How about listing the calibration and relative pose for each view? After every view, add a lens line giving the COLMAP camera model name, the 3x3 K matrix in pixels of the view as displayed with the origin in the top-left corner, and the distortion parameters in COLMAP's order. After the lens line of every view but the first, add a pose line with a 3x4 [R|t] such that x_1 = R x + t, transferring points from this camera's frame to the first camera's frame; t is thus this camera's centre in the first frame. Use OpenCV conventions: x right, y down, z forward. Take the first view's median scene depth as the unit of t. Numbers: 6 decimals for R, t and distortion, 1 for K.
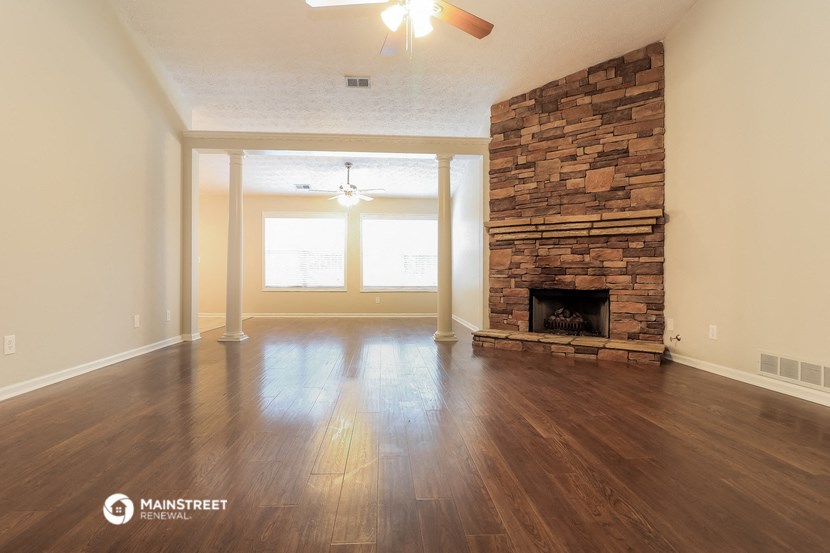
lens RADIAL K [[399.0, 0, 412.1], [0, 399.0, 269.7], [0, 0, 1]] dist [-0.000914, -0.000500]
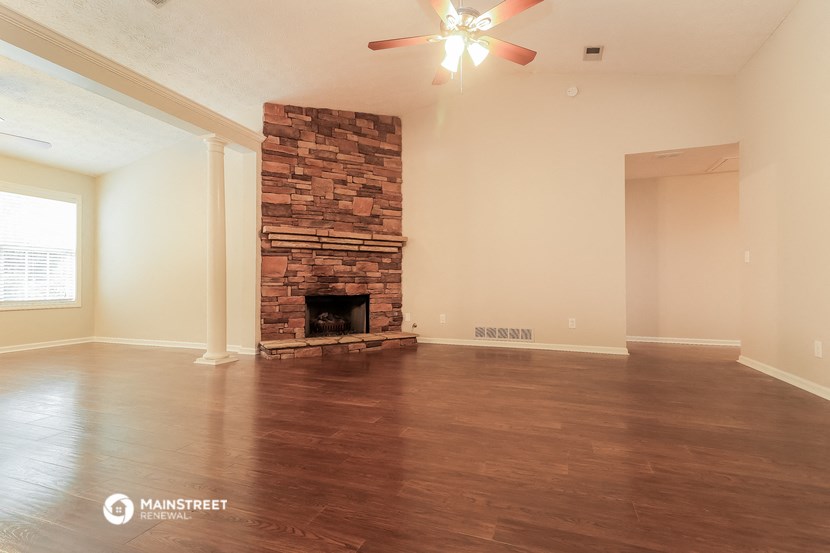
lens RADIAL K [[399.0, 0, 412.1], [0, 399.0, 269.7], [0, 0, 1]] dist [-0.000914, -0.000500]
pose [[0.412836, 0.023239, 0.910509, -0.567642], [-0.015357, 0.999710, -0.018553, -0.006718], [-0.910676, -0.006323, 0.413073, 0.331406]]
